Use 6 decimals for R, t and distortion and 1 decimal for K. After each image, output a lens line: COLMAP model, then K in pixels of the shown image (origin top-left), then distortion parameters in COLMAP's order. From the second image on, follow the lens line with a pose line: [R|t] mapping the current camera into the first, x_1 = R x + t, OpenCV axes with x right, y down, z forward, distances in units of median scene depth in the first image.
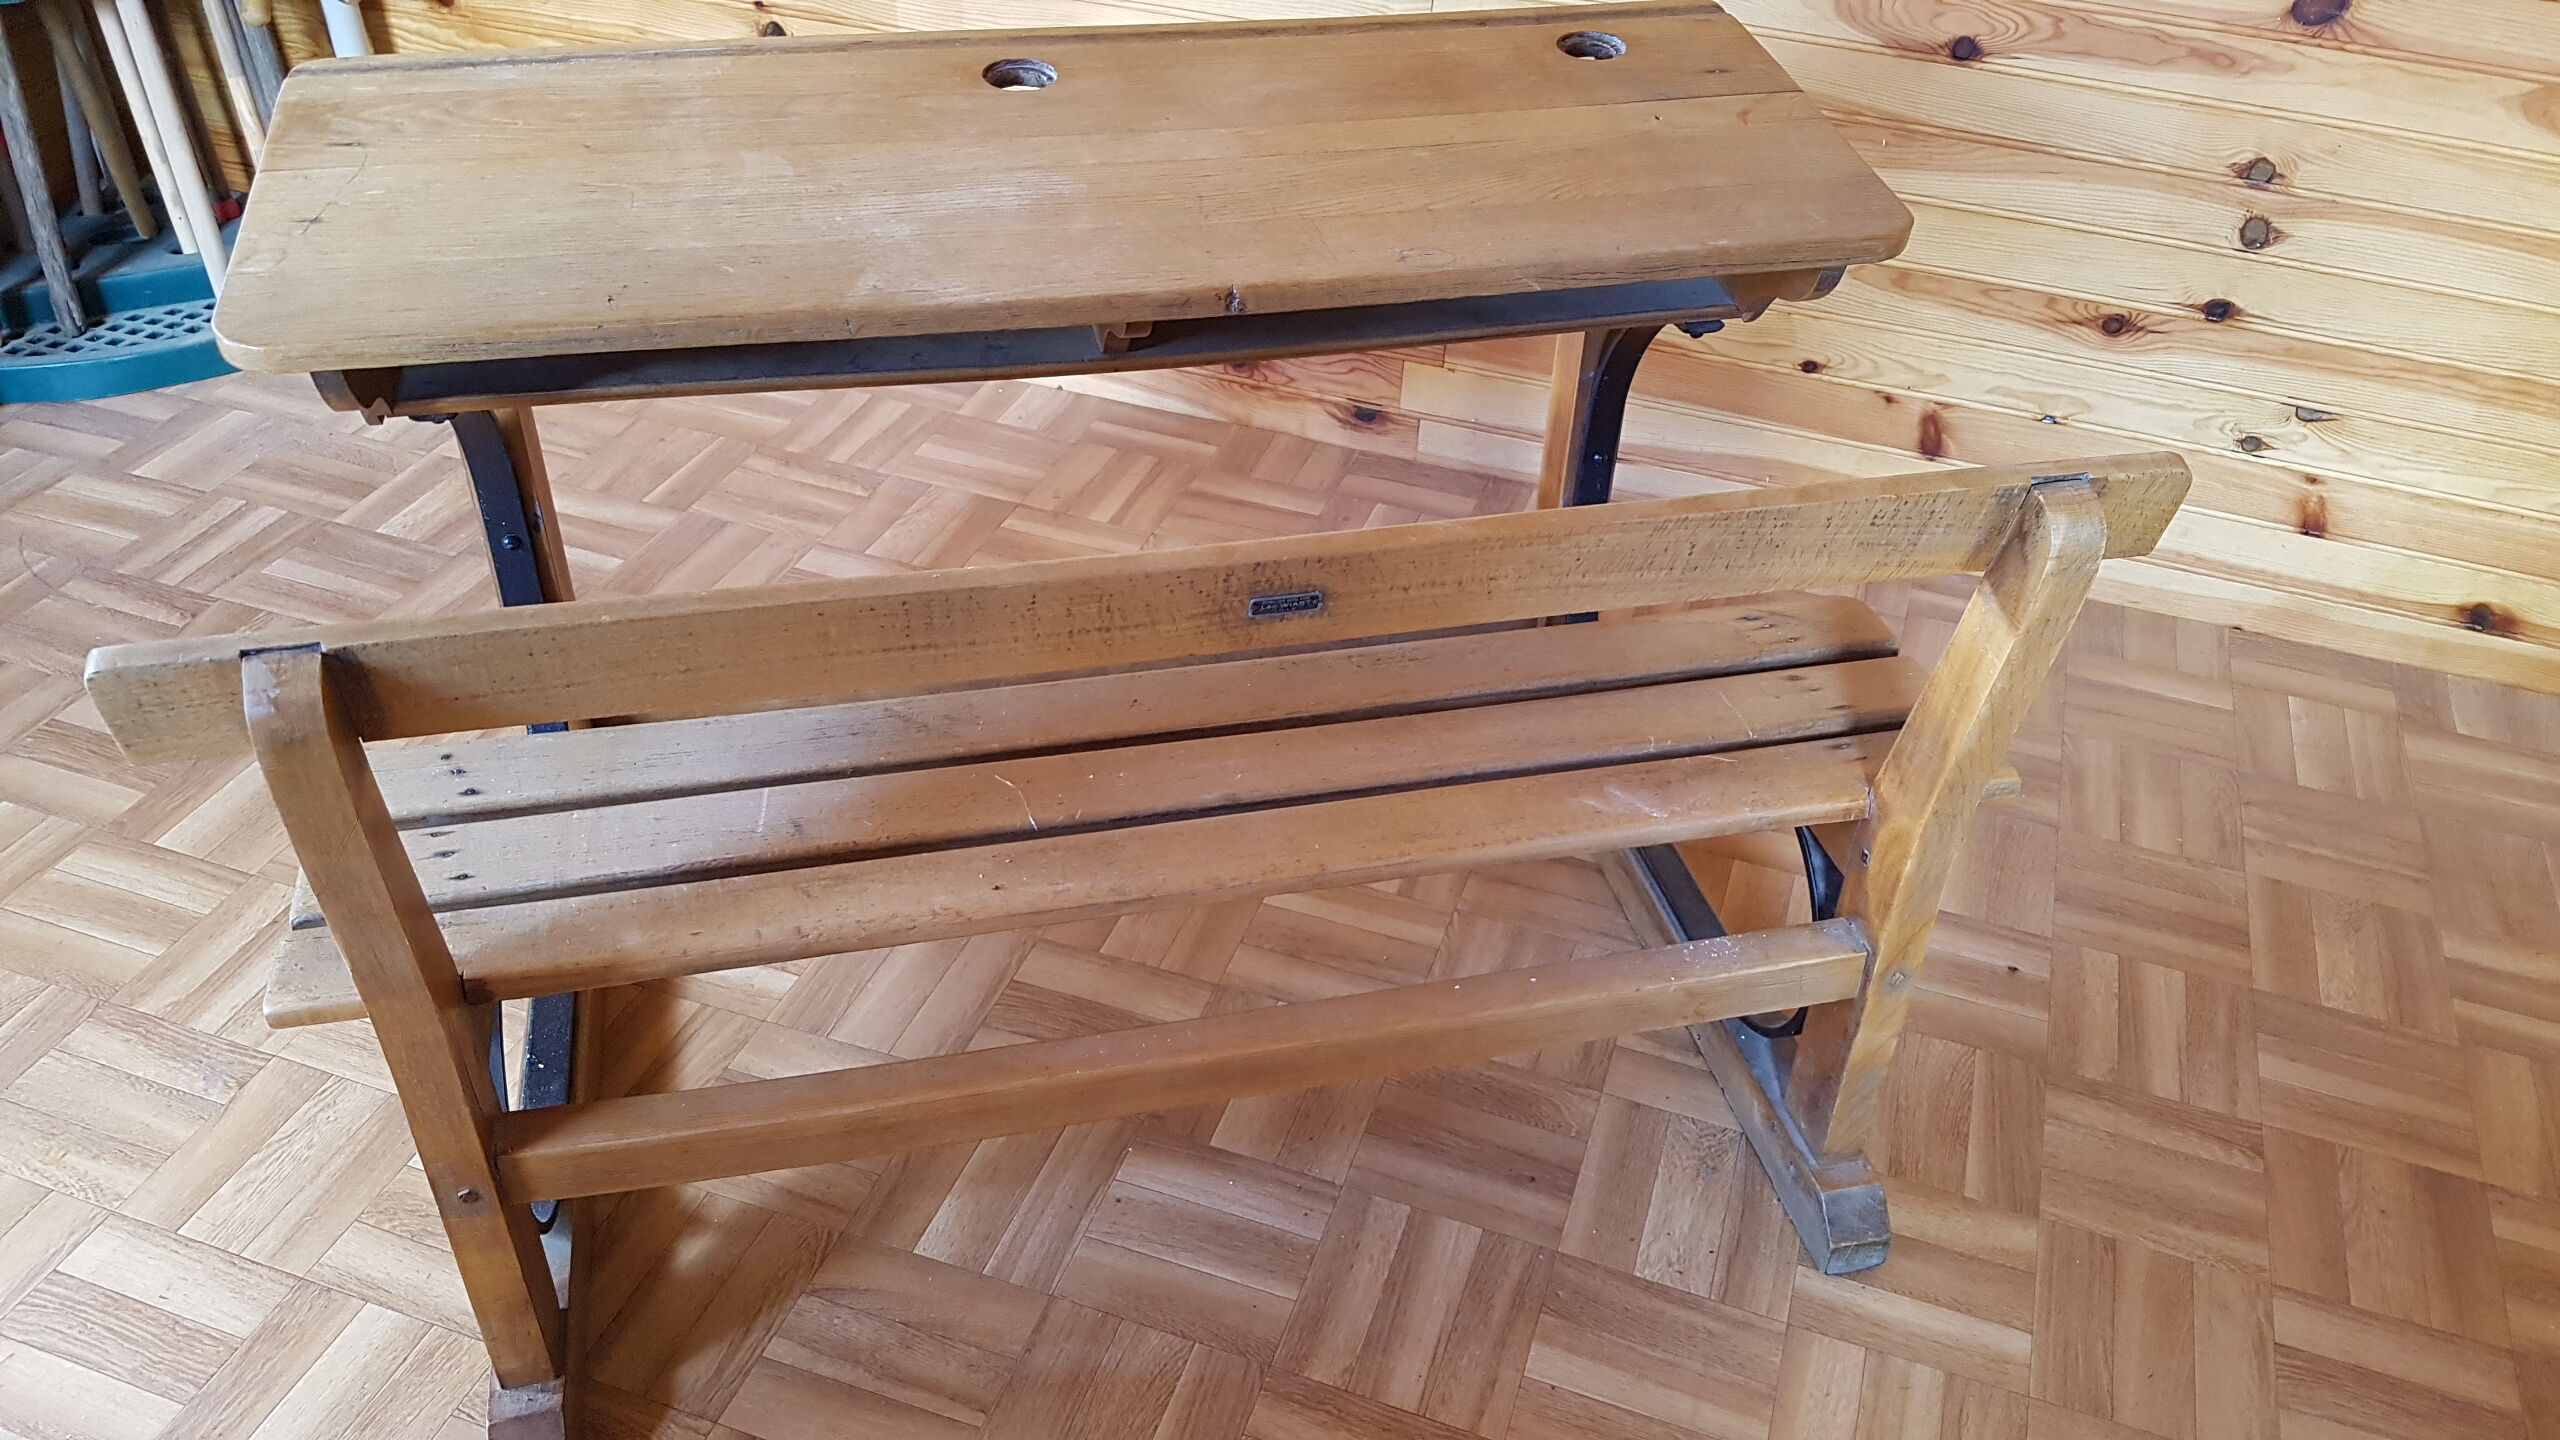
lens RADIAL K [[1953.1, 0, 1244.6], [0, 1953.1, 728.8], [0, 0, 1]] dist [0.174521, -0.402411]
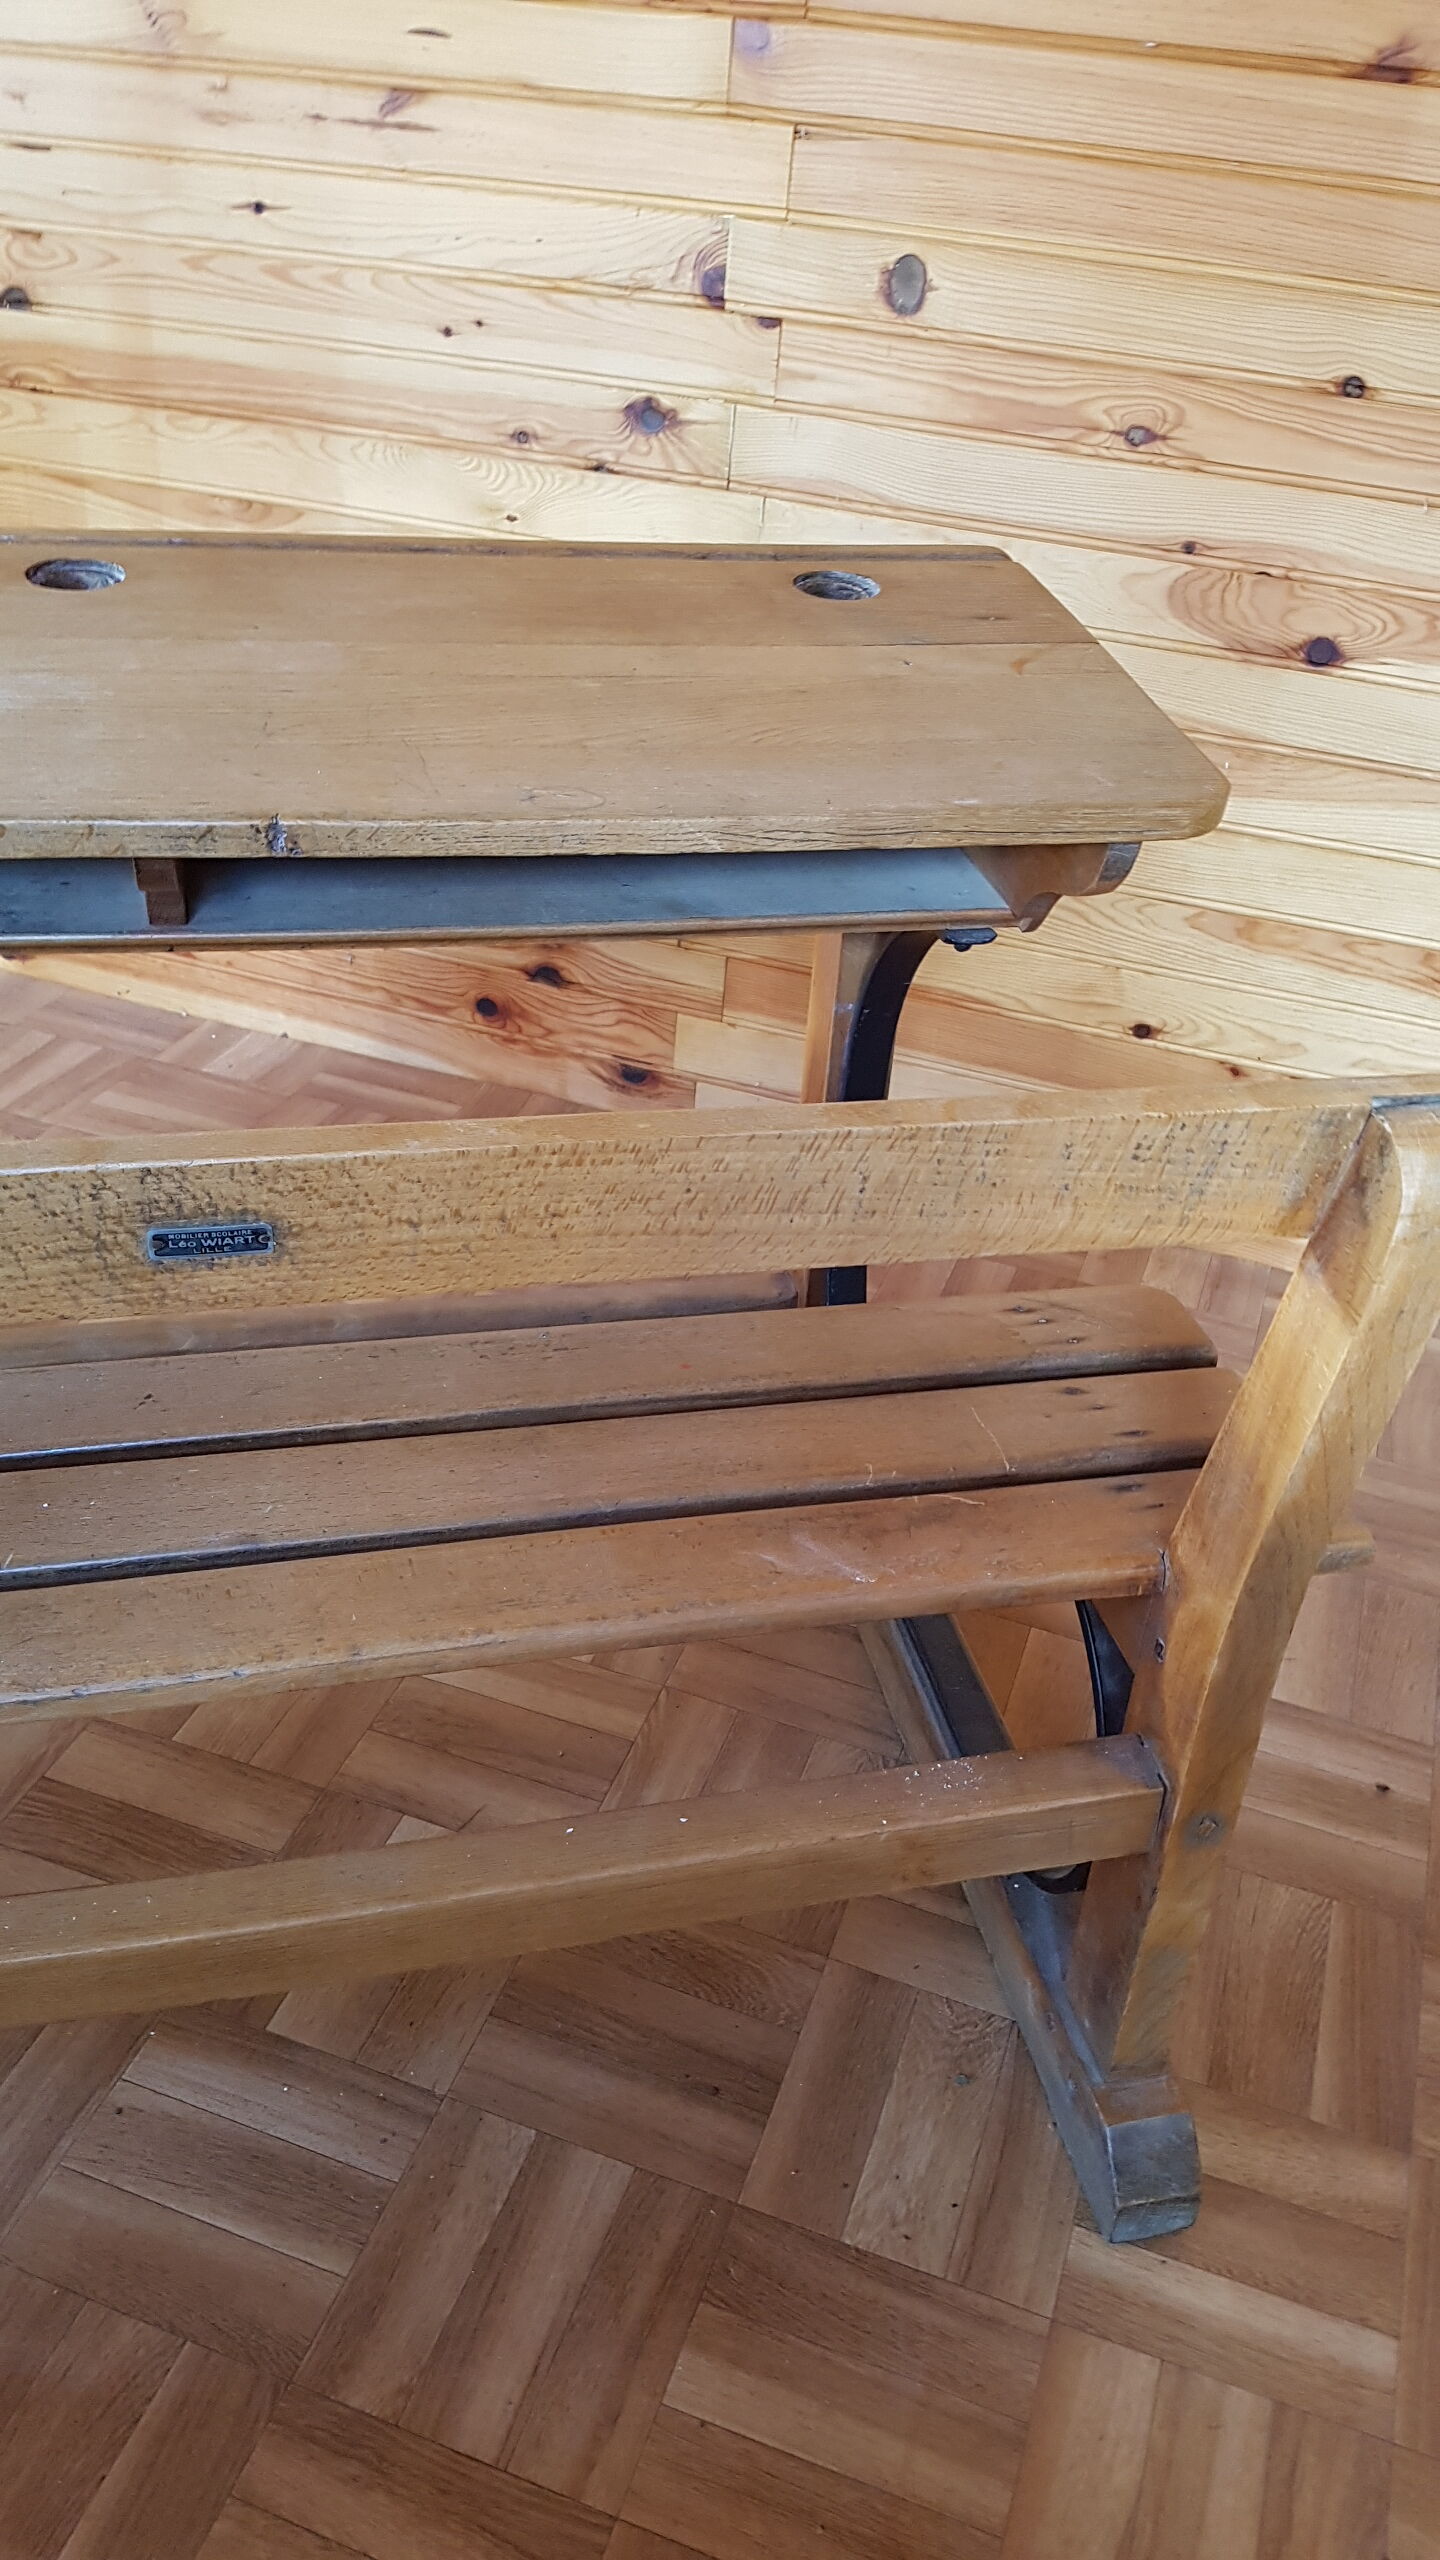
lens RADIAL K [[1935.6, 0, 707.6], [0, 1935.6, 1246.4], [0, 0, 1]] dist [0.077101, -0.159455]
pose [[0.999396, 0.030790, 0.016116, 0.127886], [-0.028937, 0.994081, -0.104720, -0.000356], [-0.019245, 0.104190, 0.994371, 0.278566]]
